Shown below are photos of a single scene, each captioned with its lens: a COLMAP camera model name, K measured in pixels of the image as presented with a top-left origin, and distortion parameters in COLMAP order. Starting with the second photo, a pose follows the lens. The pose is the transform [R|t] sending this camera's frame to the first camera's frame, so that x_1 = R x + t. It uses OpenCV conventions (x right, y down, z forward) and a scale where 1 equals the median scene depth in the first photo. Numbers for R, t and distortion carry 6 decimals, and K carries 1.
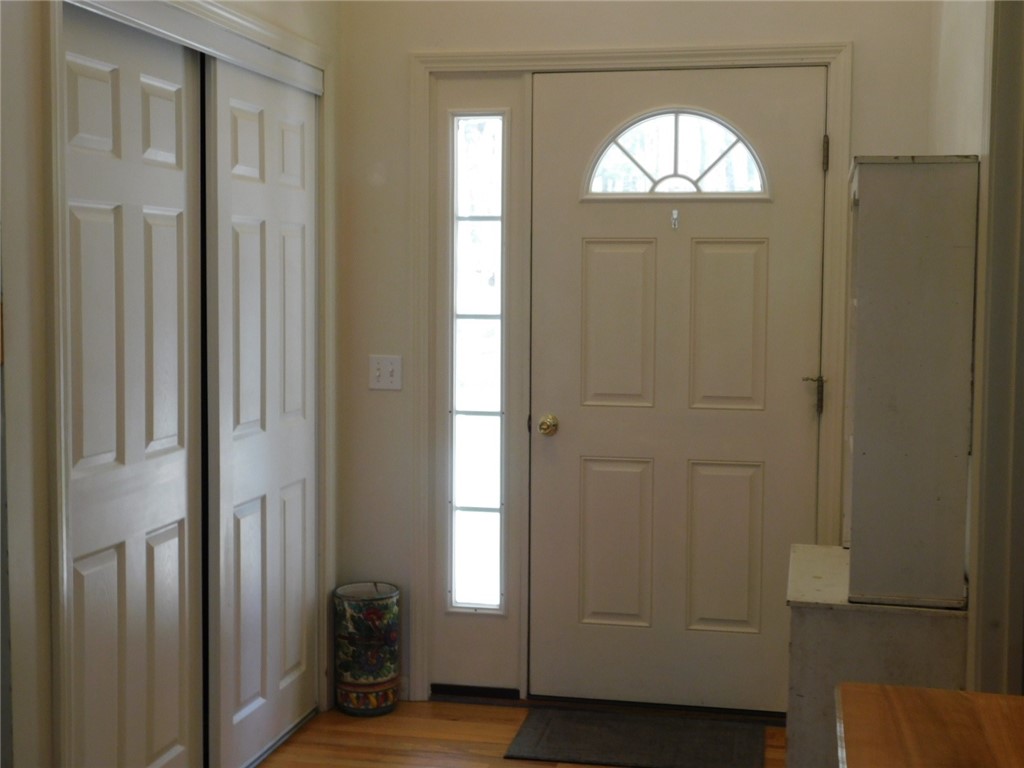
lens RADIAL K [[1363.2, 0, 513.2], [0, 1363.2, 380.4], [0, 0, 1]] dist [0.018520, 0.000000]
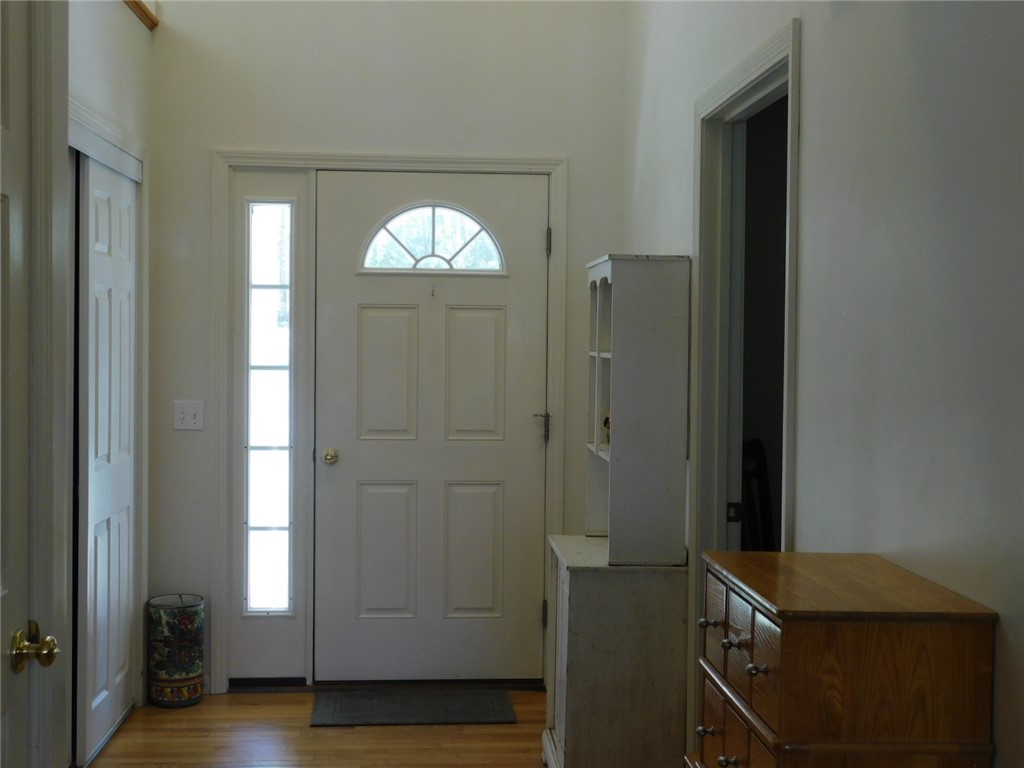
lens RADIAL K [[1363.2, 0, 511.1], [0, 1363.2, 386.6], [0, 0, 1]] dist [0.018520, 0.000000]
pose [[0.961636, -0.007070, 0.274238, -0.157548], [0.016846, 0.999303, -0.033307, 0.014167], [-0.273812, 0.036649, 0.961085, -0.226289]]
